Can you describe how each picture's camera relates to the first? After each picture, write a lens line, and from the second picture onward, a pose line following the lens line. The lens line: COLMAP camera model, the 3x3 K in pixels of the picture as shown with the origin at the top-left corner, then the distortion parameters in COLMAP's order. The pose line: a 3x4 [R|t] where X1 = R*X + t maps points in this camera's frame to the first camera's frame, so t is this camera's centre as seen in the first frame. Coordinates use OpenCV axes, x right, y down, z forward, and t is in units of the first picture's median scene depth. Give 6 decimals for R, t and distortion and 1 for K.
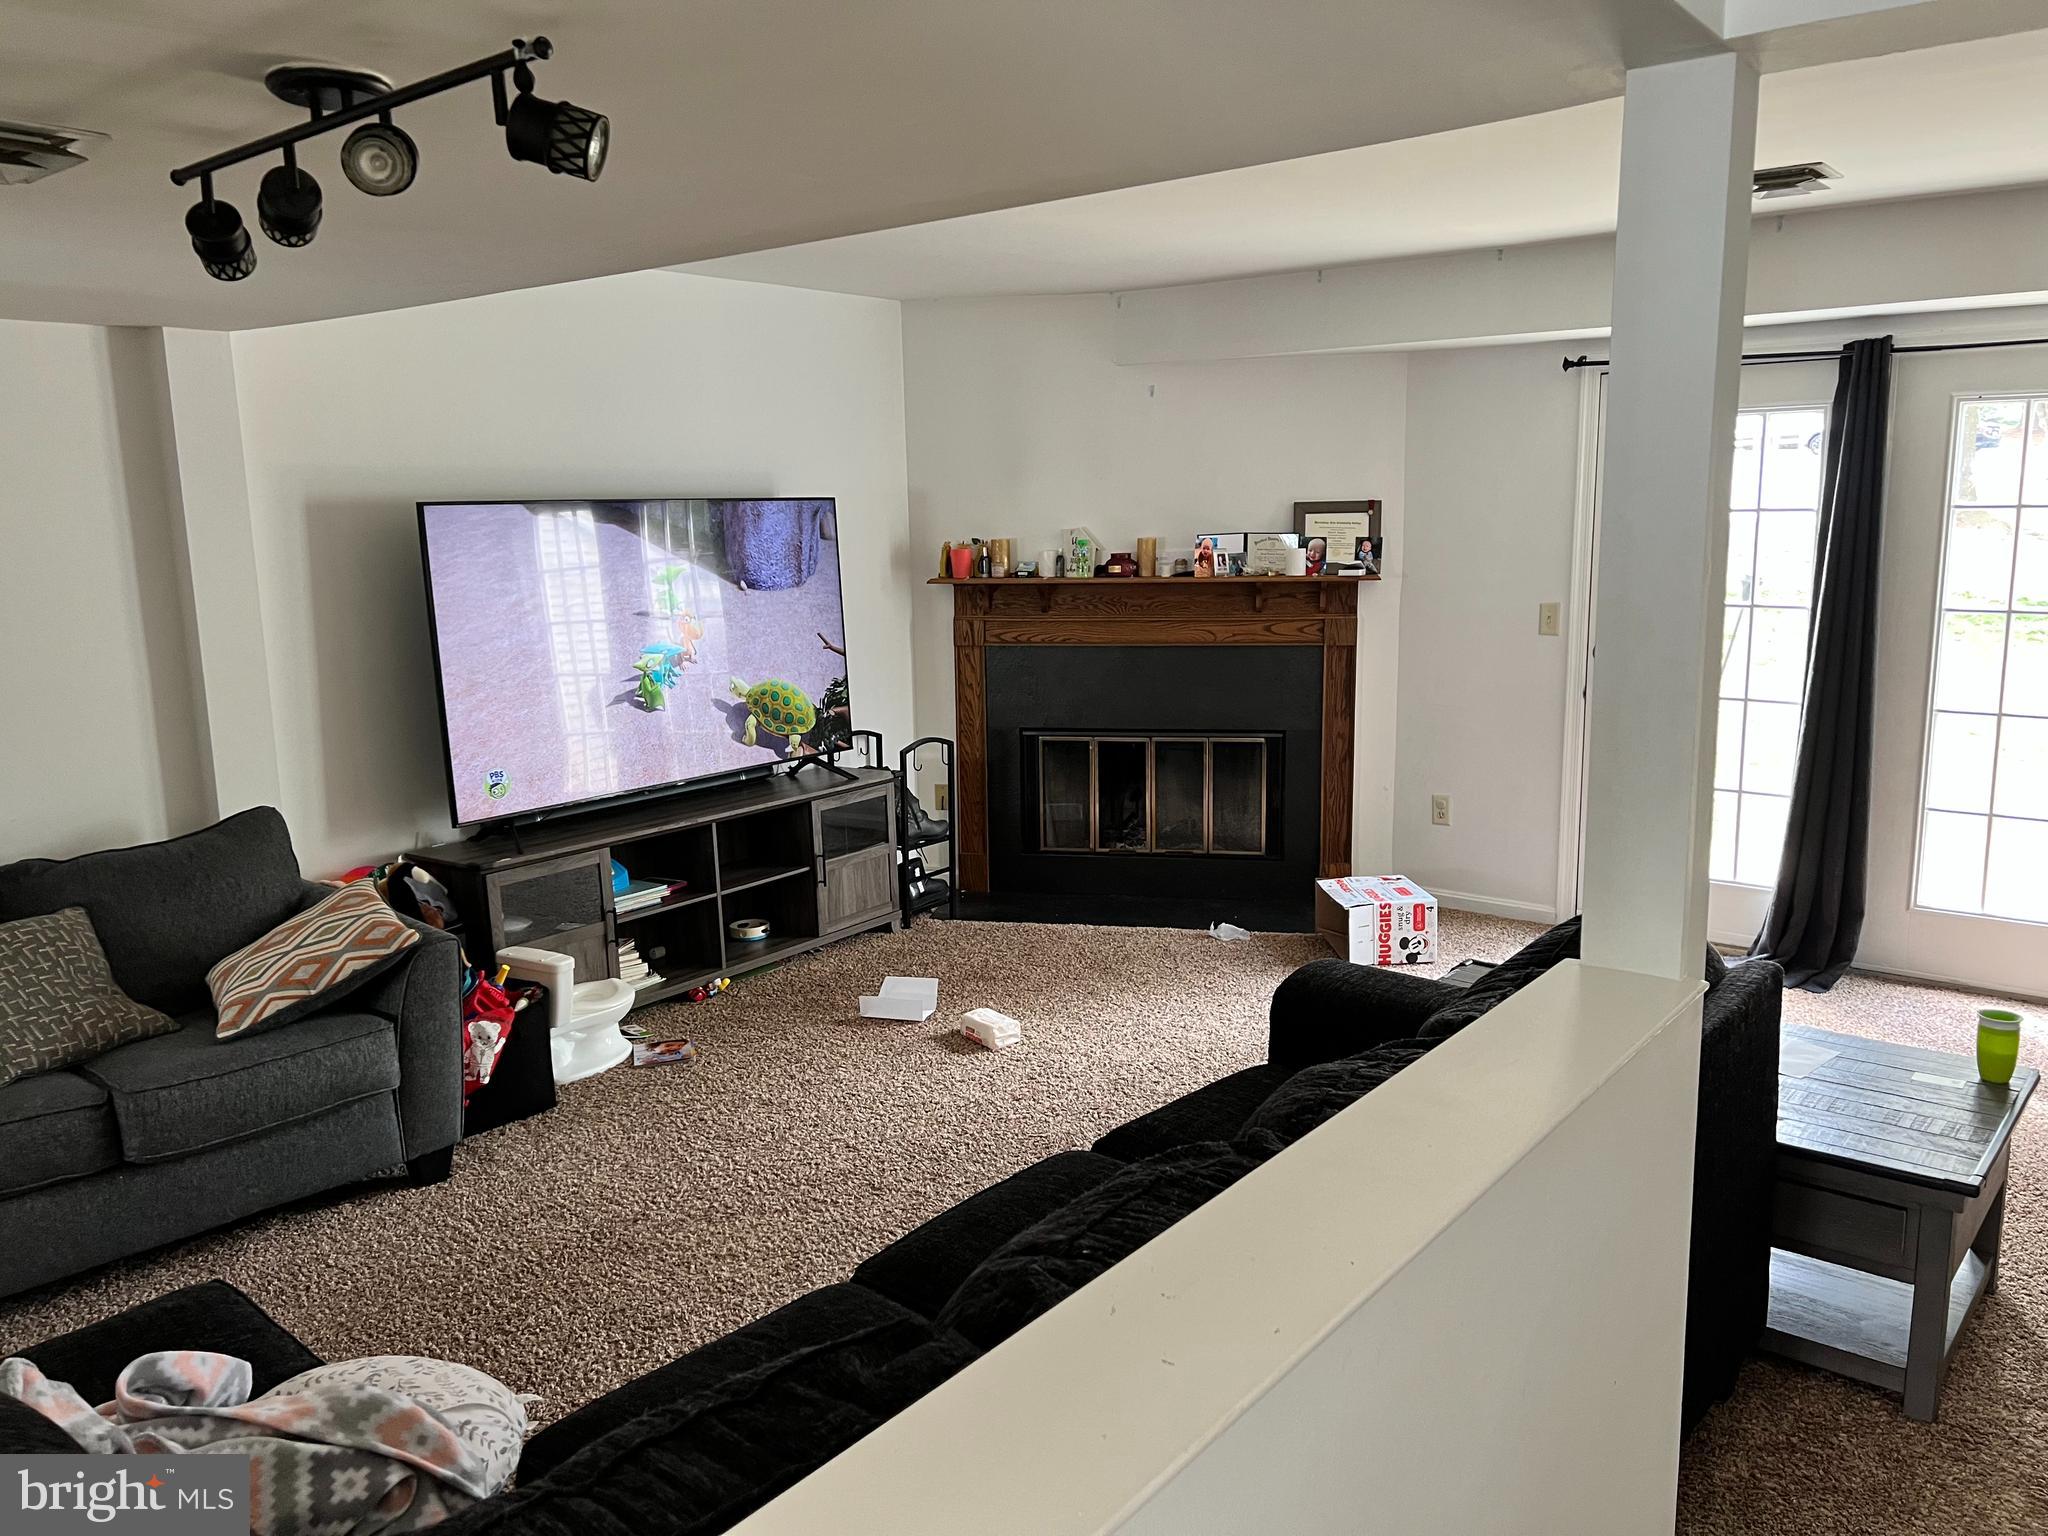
lens RADIAL K [[1549.0, 0, 1024.0], [0, 1549.0, 768.0], [0, 0, 1]] dist [0.156168, -0.172061]
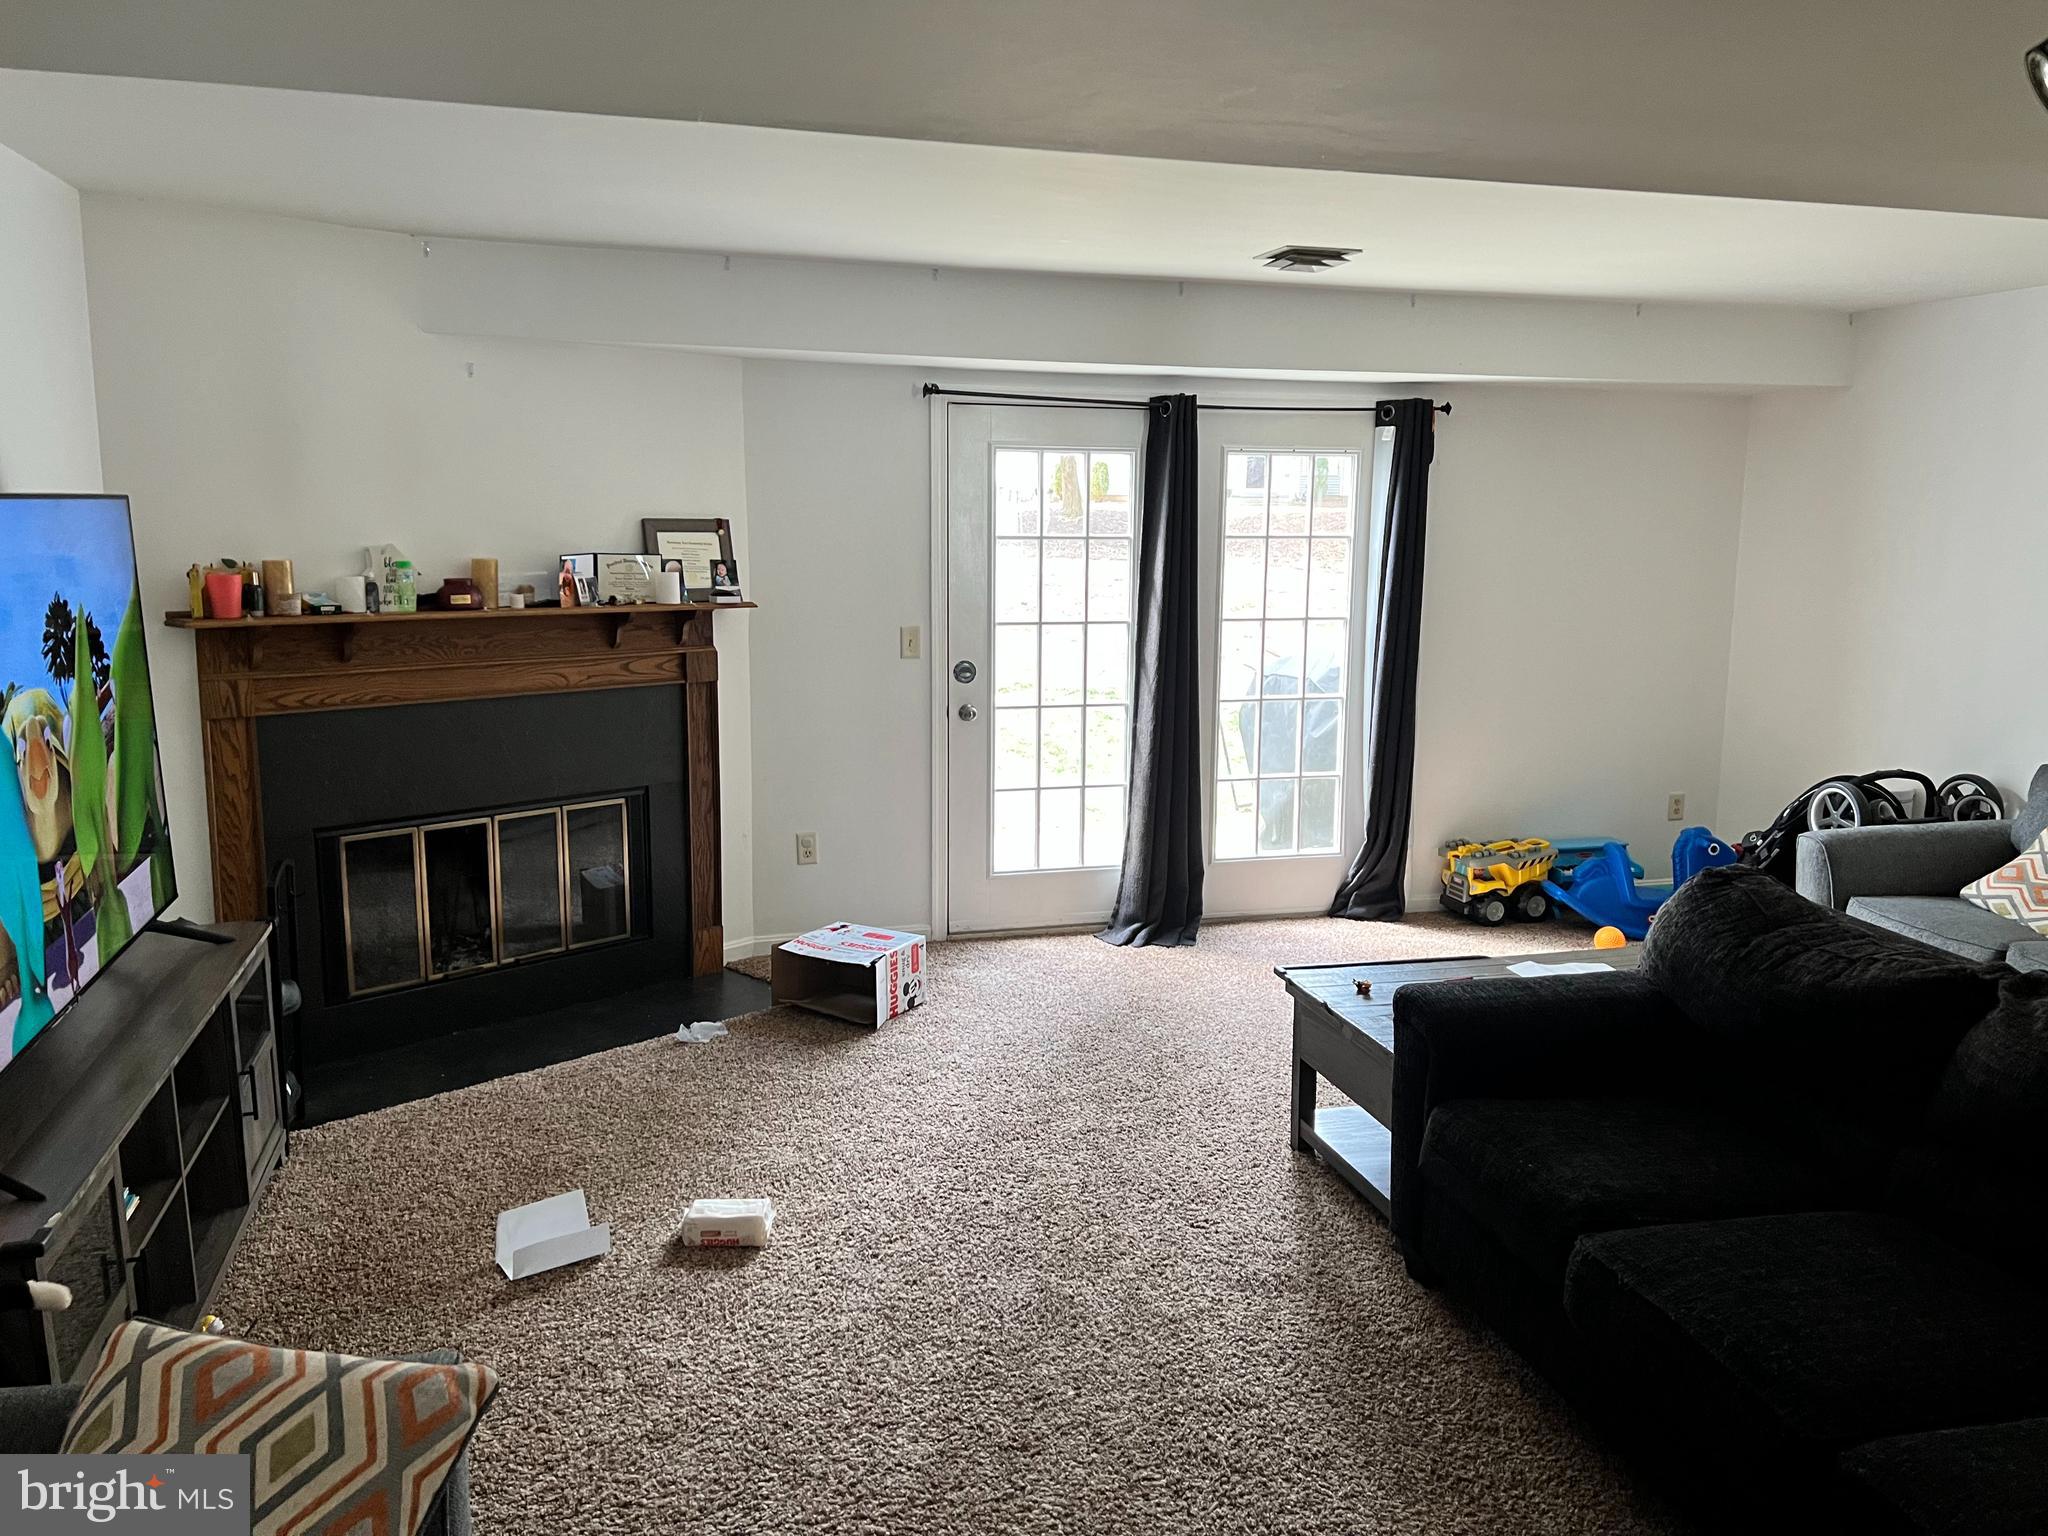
lens RADIAL K [[1549.0, 0, 1024.0], [0, 1549.0, 768.0], [0, 0, 1]] dist [0.156168, -0.172061]
pose [[0.586969, -0.113019, 0.801682, -0.404660], [0.122416, 0.991213, 0.050109, -0.052413], [-0.800301, 0.068726, 0.595646, 0.334140]]
